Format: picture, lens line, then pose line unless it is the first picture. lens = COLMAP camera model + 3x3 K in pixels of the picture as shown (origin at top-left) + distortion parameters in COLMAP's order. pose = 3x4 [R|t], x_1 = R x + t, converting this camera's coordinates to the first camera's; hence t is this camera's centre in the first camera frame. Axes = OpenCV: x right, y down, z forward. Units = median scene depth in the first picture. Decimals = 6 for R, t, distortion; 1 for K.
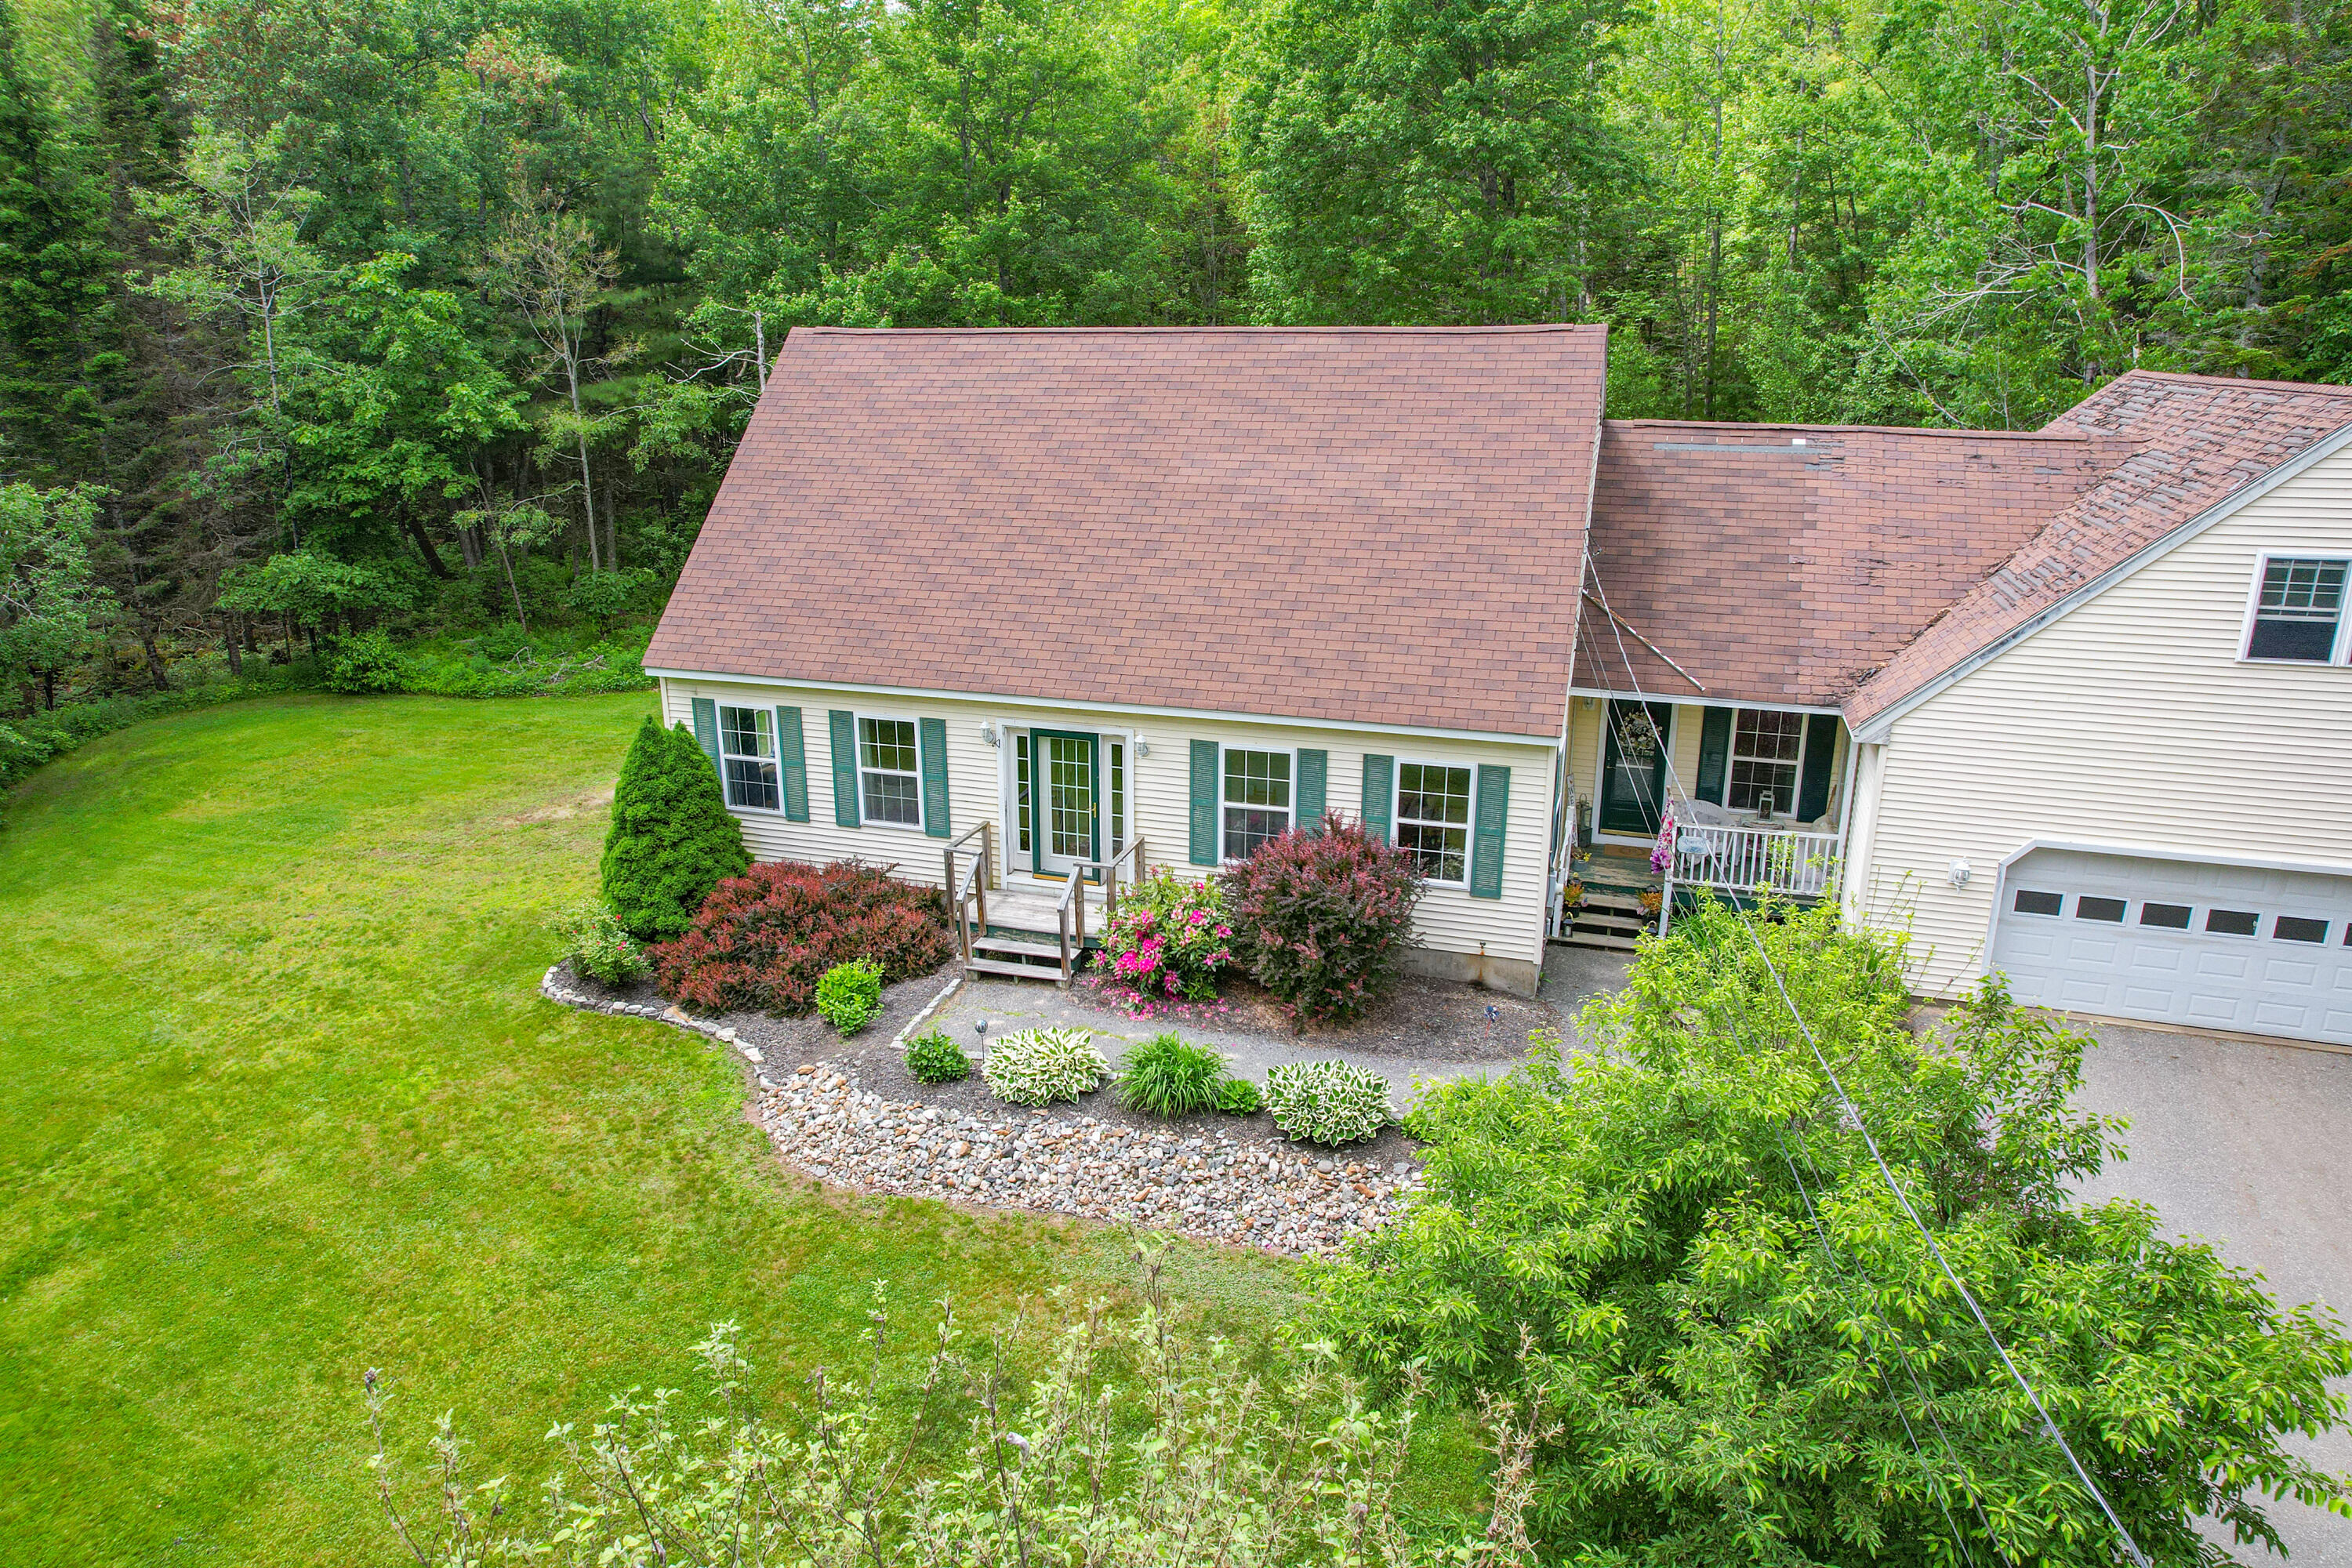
lens RADIAL K [[1508.6, 0, 1176.0], [0, 1508.6, 784.0], [0, 0, 1]] dist [-0.103596, 0.088983]
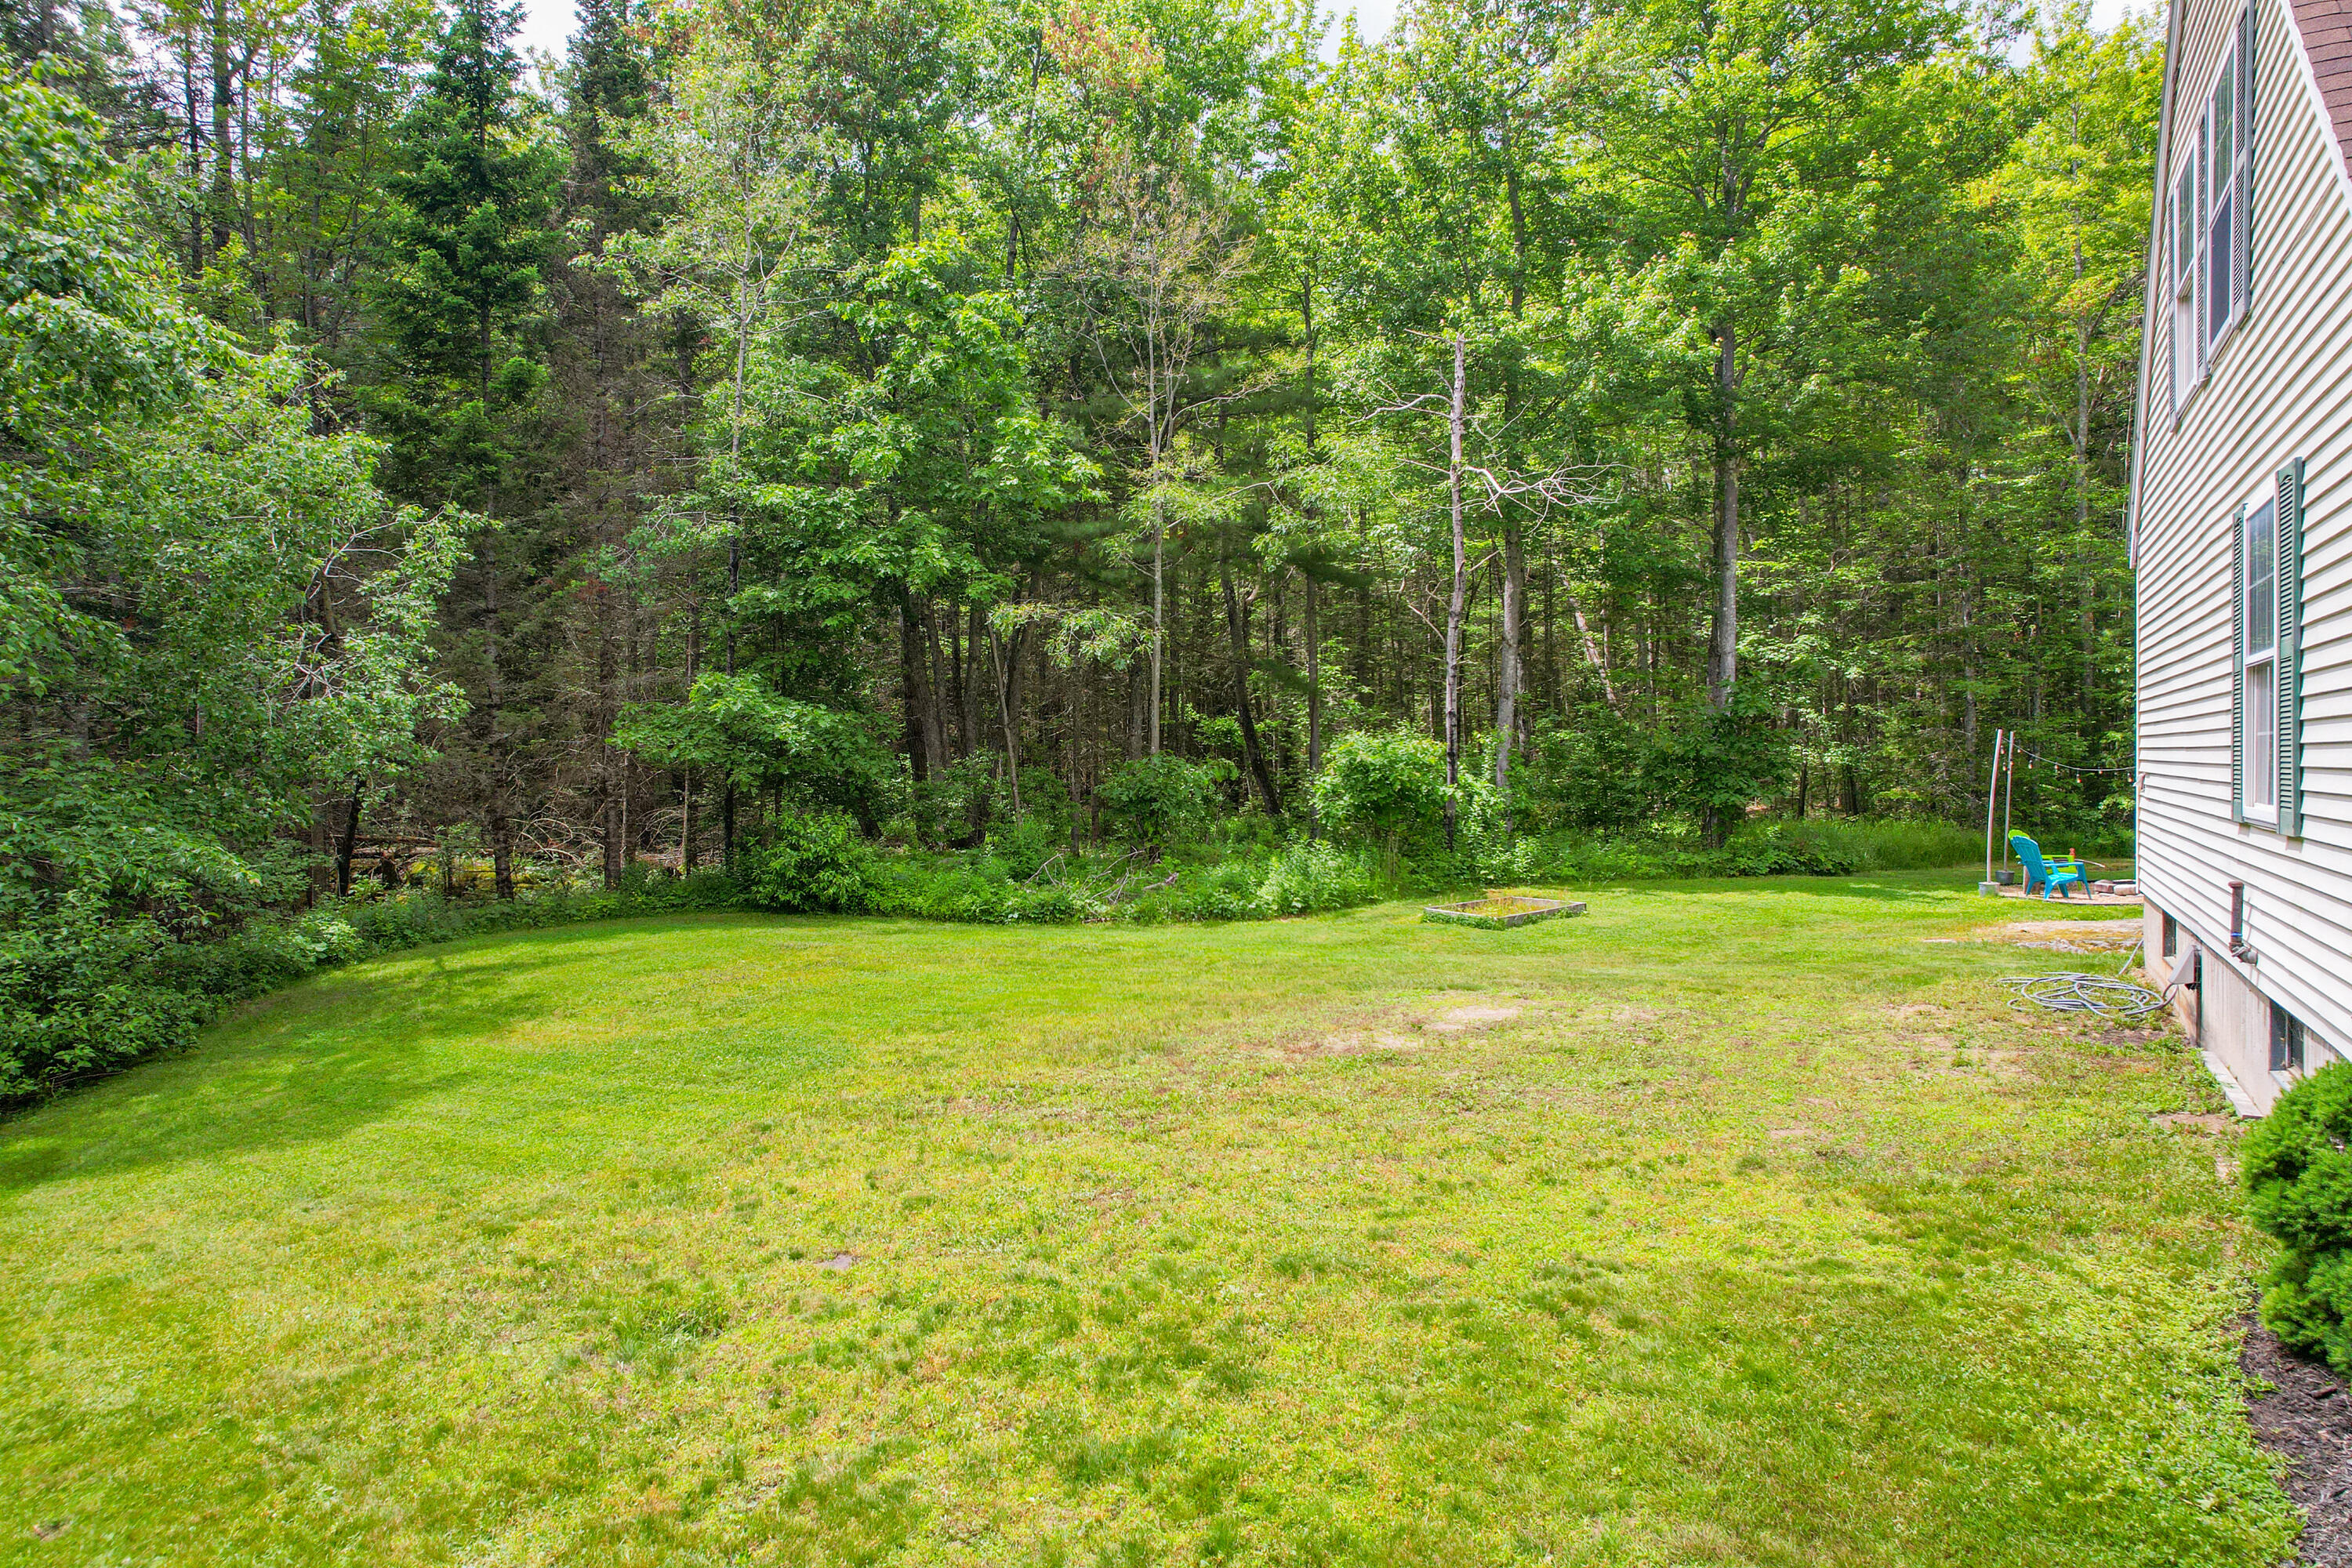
lens RADIAL K [[1508.6, 0, 1176.0], [0, 1508.6, 784.0], [0, 0, 1]] dist [-0.103596, 0.088983]
pose [[0.982739, -0.001146, -0.184996, -0.302470], [-0.049413, 0.962024, -0.268456, 0.048676], [0.178279, 0.272963, 0.945361, 0.452029]]
